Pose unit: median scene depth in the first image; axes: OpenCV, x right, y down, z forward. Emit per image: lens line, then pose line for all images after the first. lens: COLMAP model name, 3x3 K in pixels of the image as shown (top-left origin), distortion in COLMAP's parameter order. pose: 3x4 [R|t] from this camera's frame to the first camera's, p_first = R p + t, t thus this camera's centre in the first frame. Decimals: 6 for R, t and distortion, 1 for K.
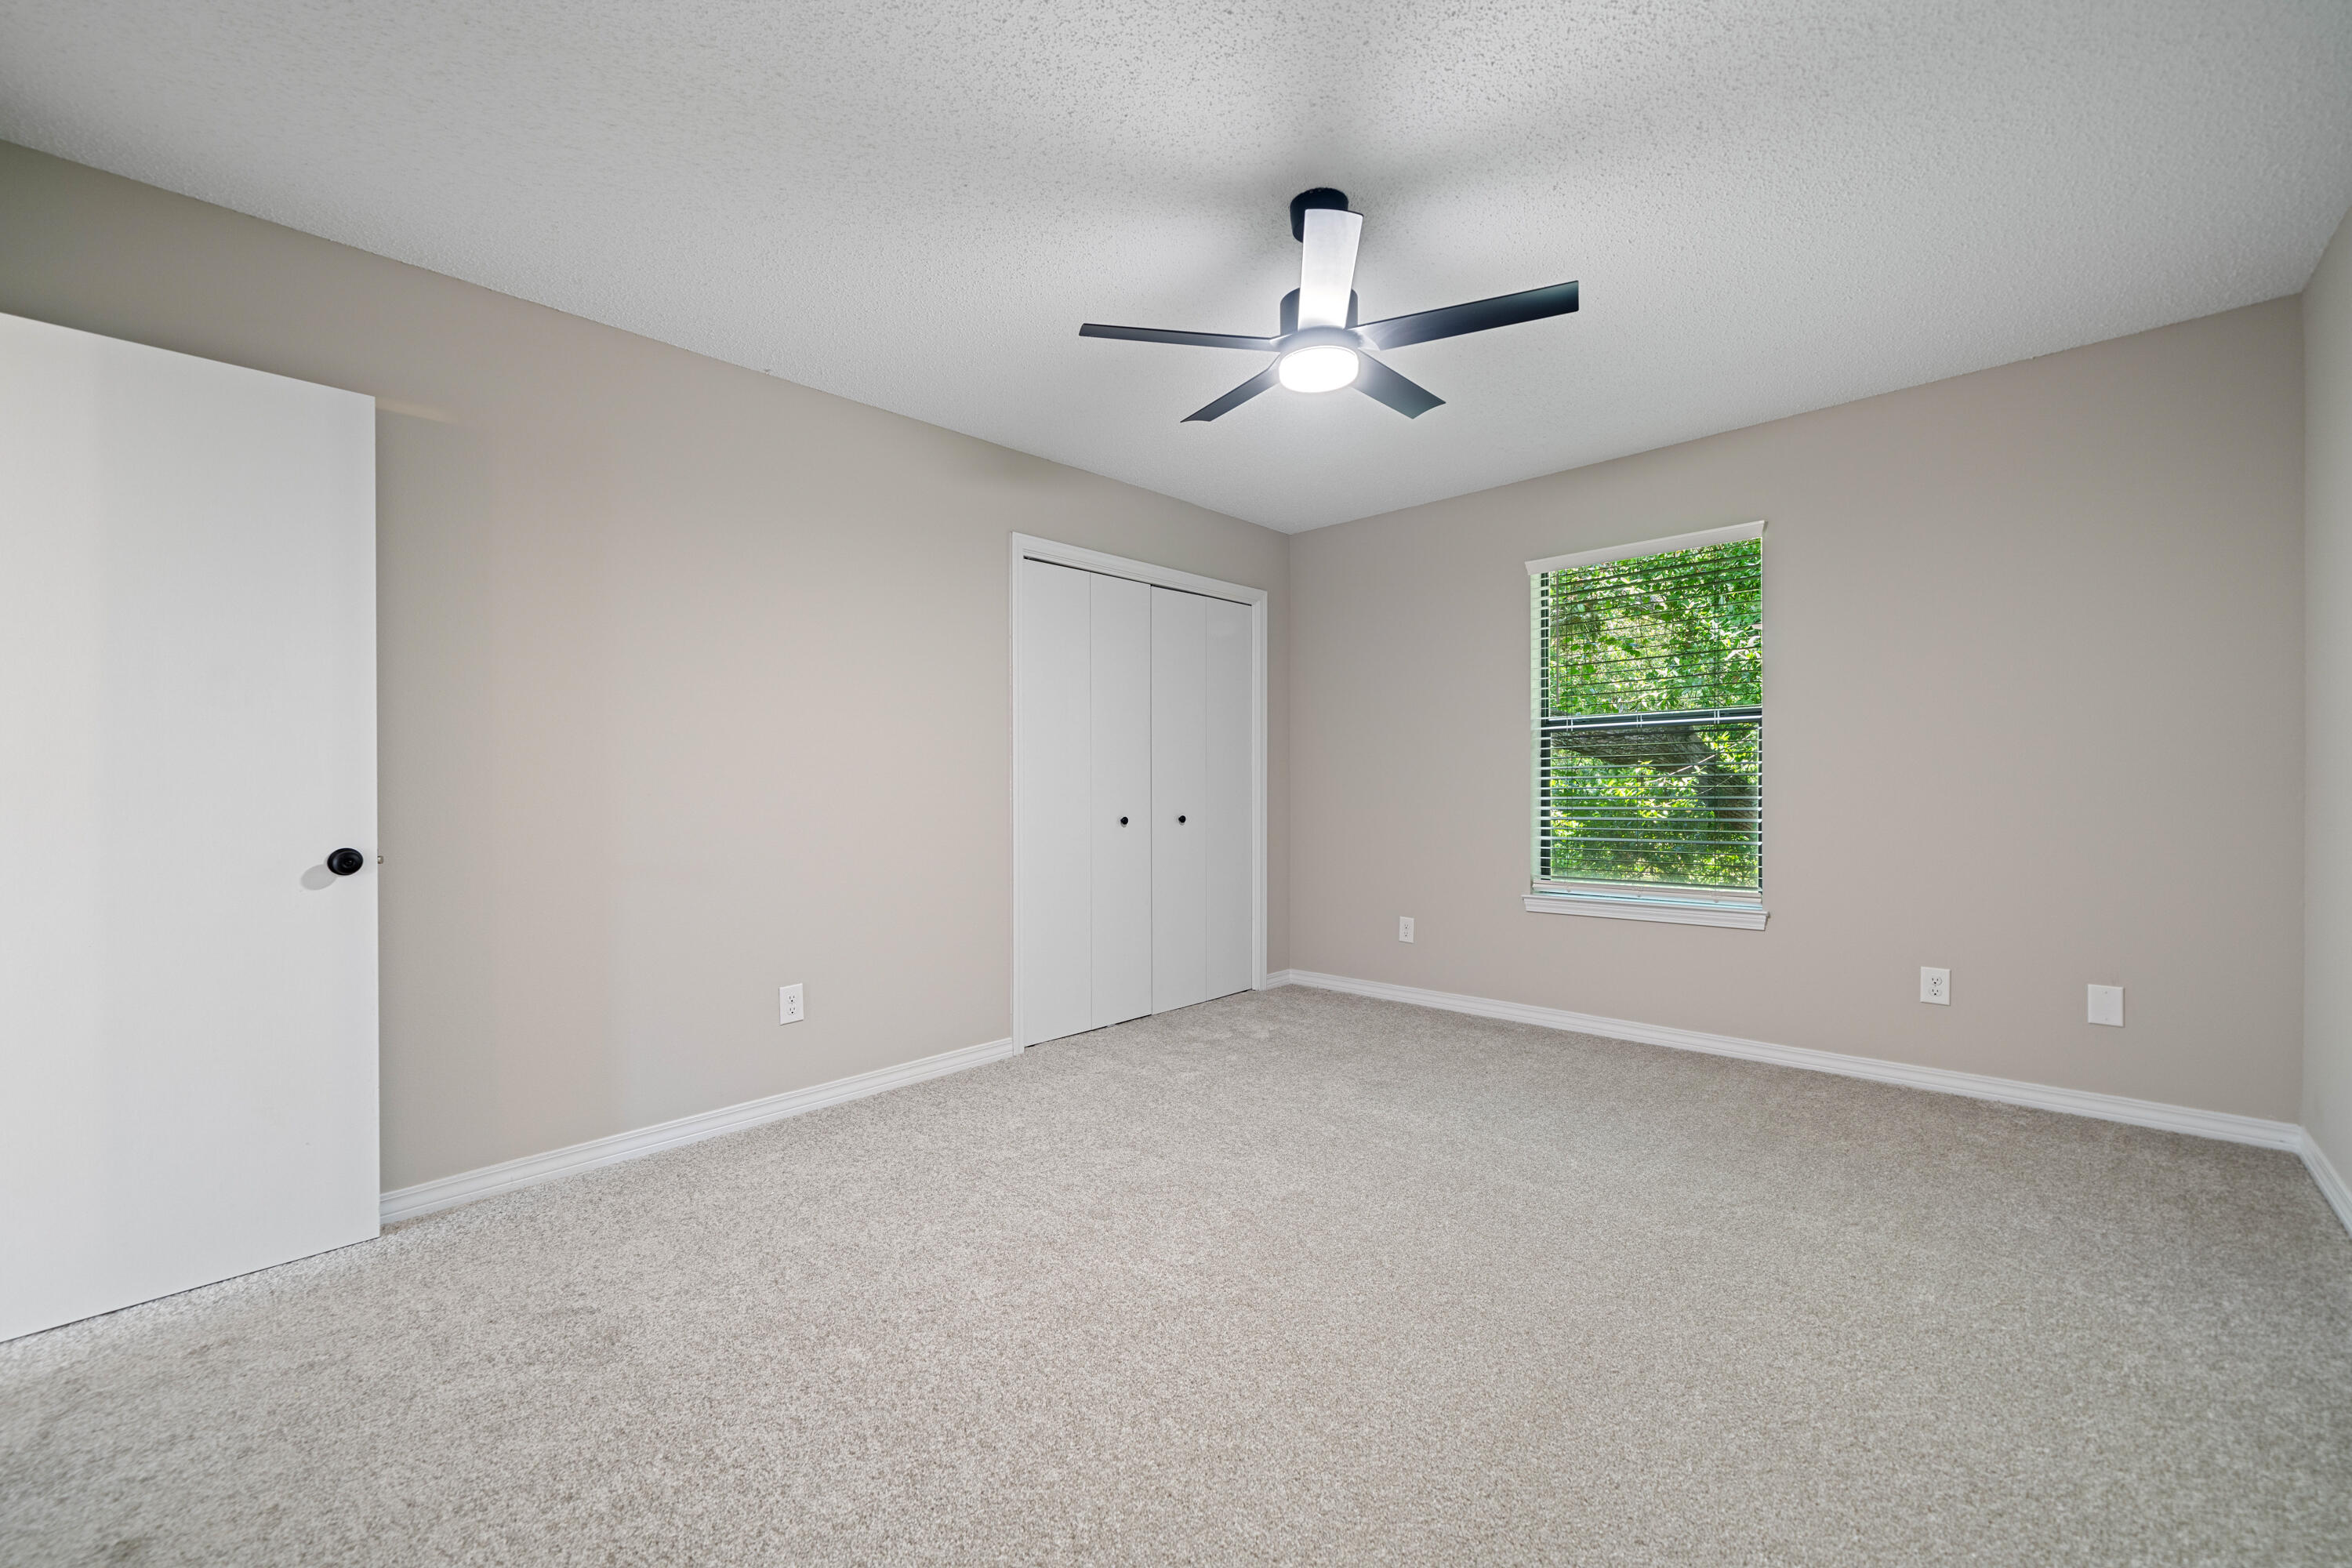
lens RADIAL K [[929.4, 0, 1176.0], [0, 929.4, 784.0], [0, 0, 1]] dist [0.000465, 0.000013]
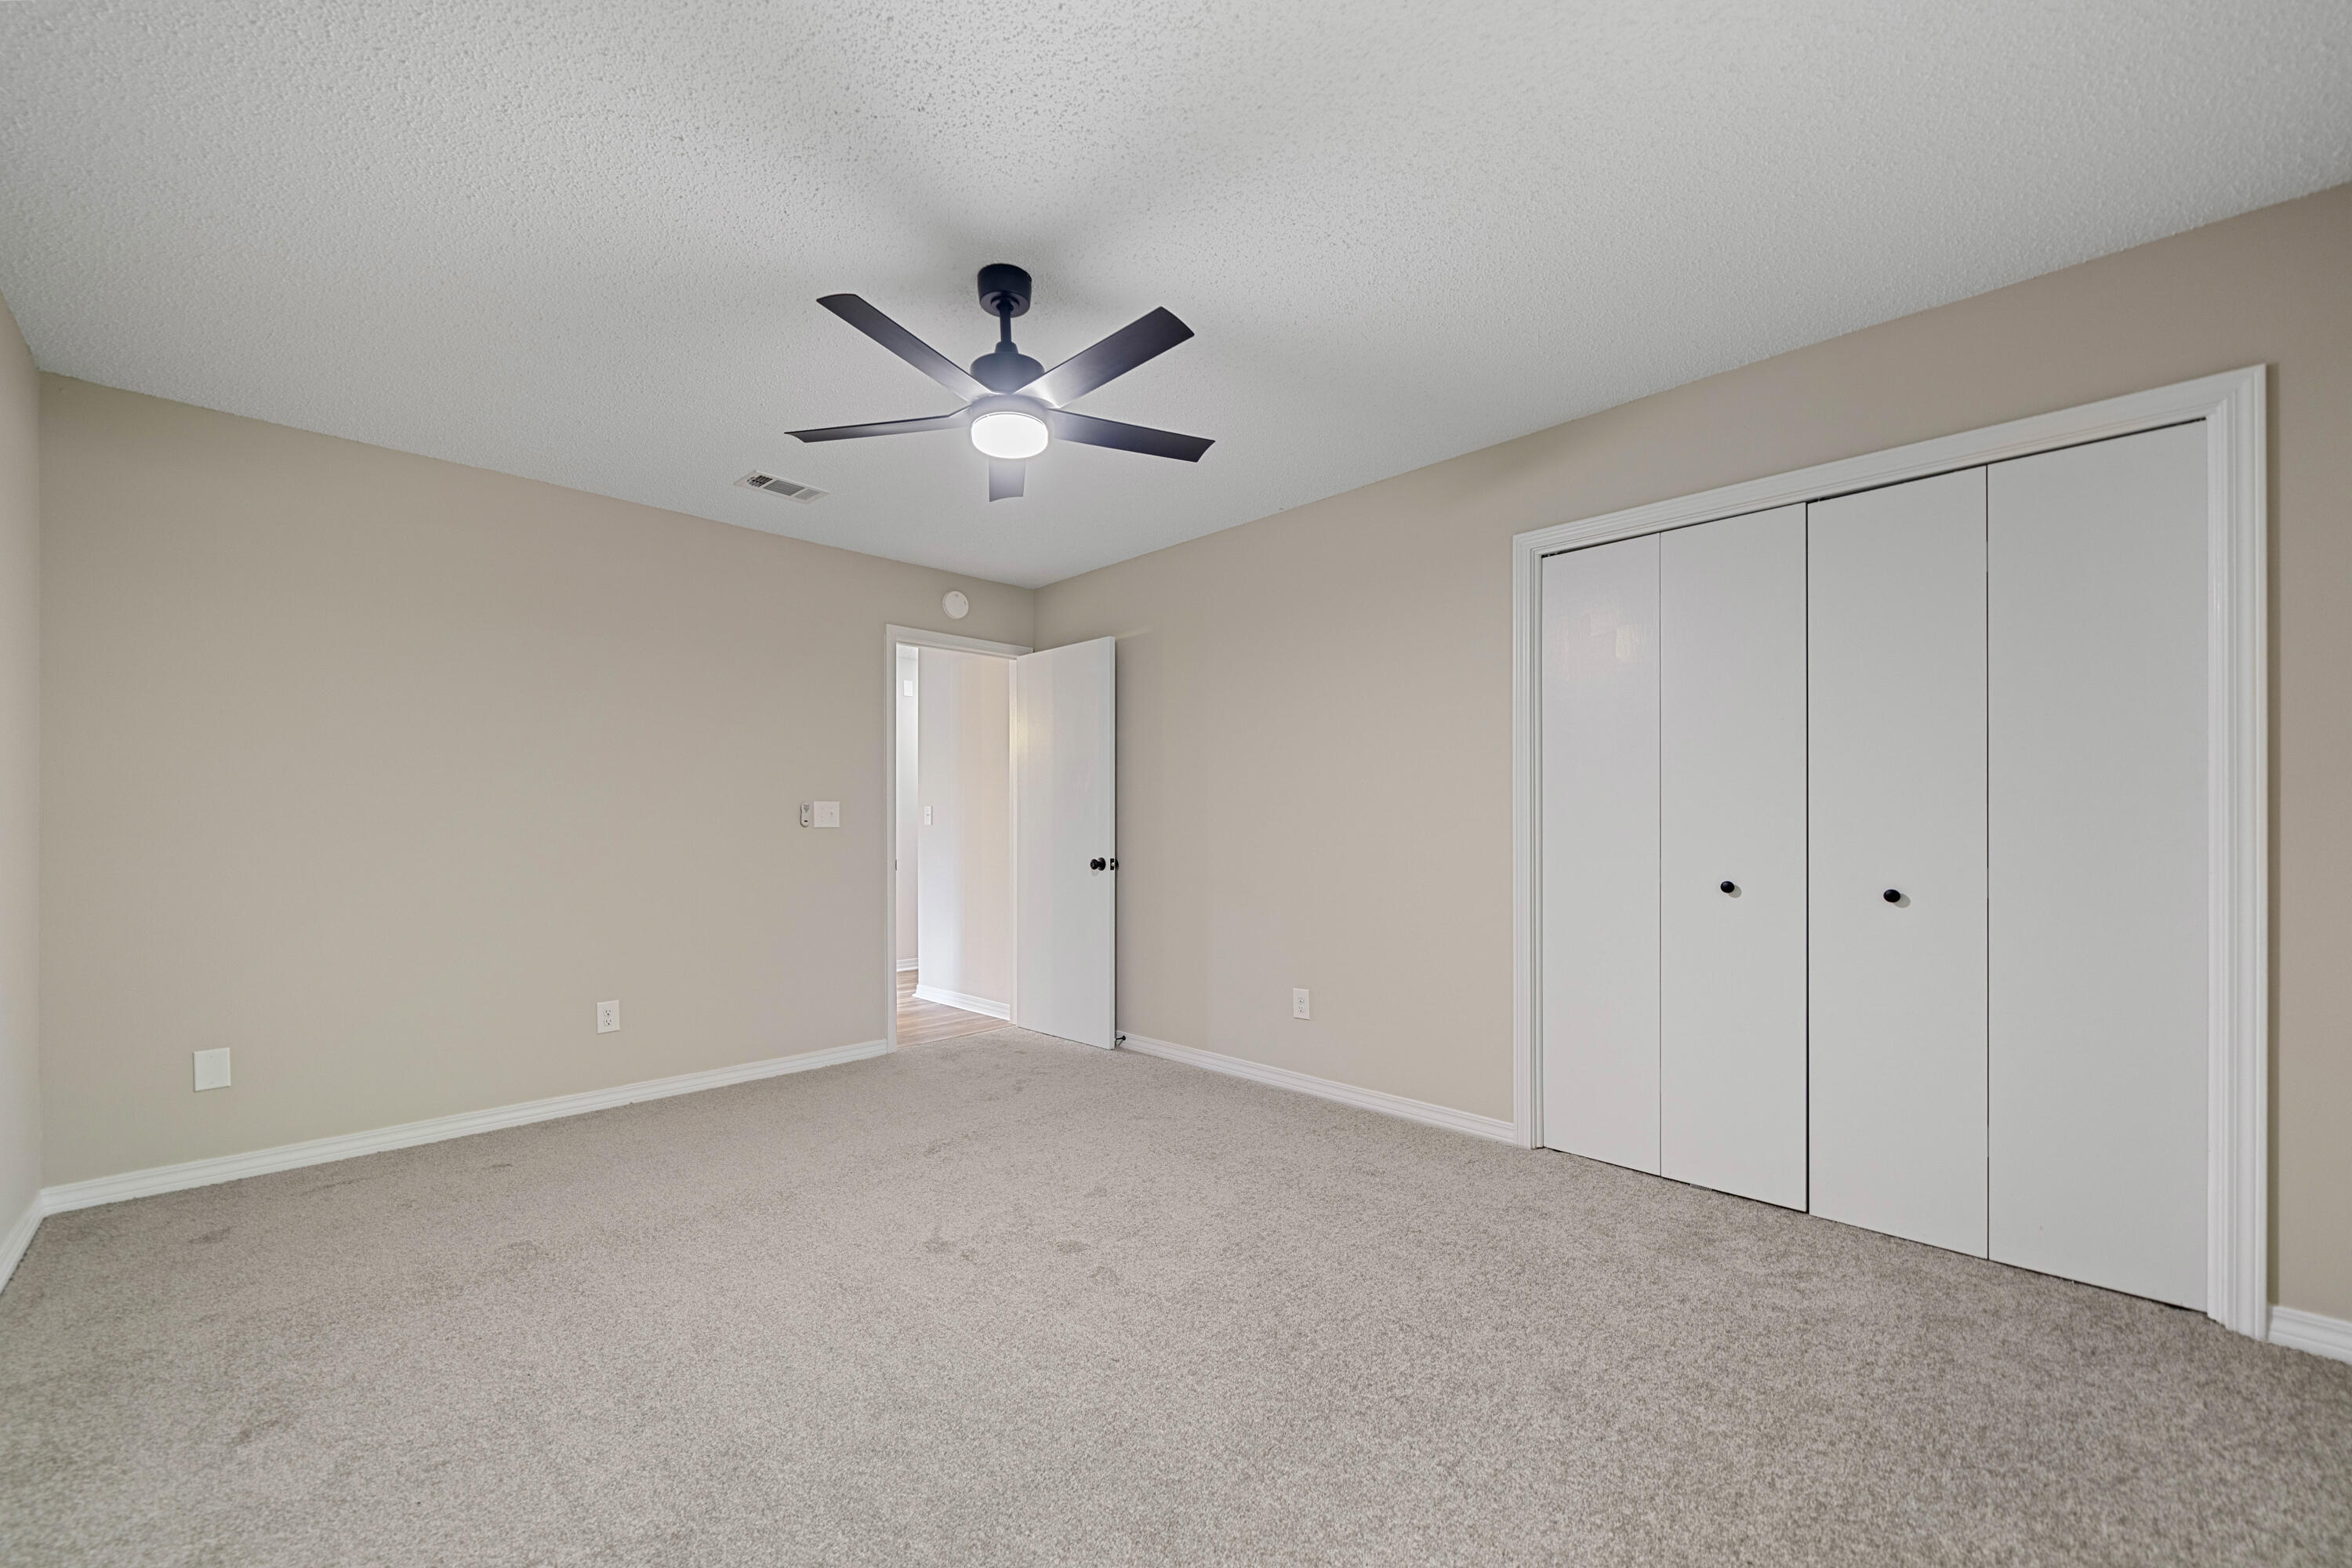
lens RADIAL K [[932.8, 0, 1172.6], [0, 932.8, 818.9], [0, 0, 1]] dist [0.000005, -0.000099]
pose [[-0.028243, 0.002346, -0.999598, 1.009970], [0.003451, 0.999992, 0.002249, -0.018861], [0.999595, -0.003386, -0.028251, 1.029974]]
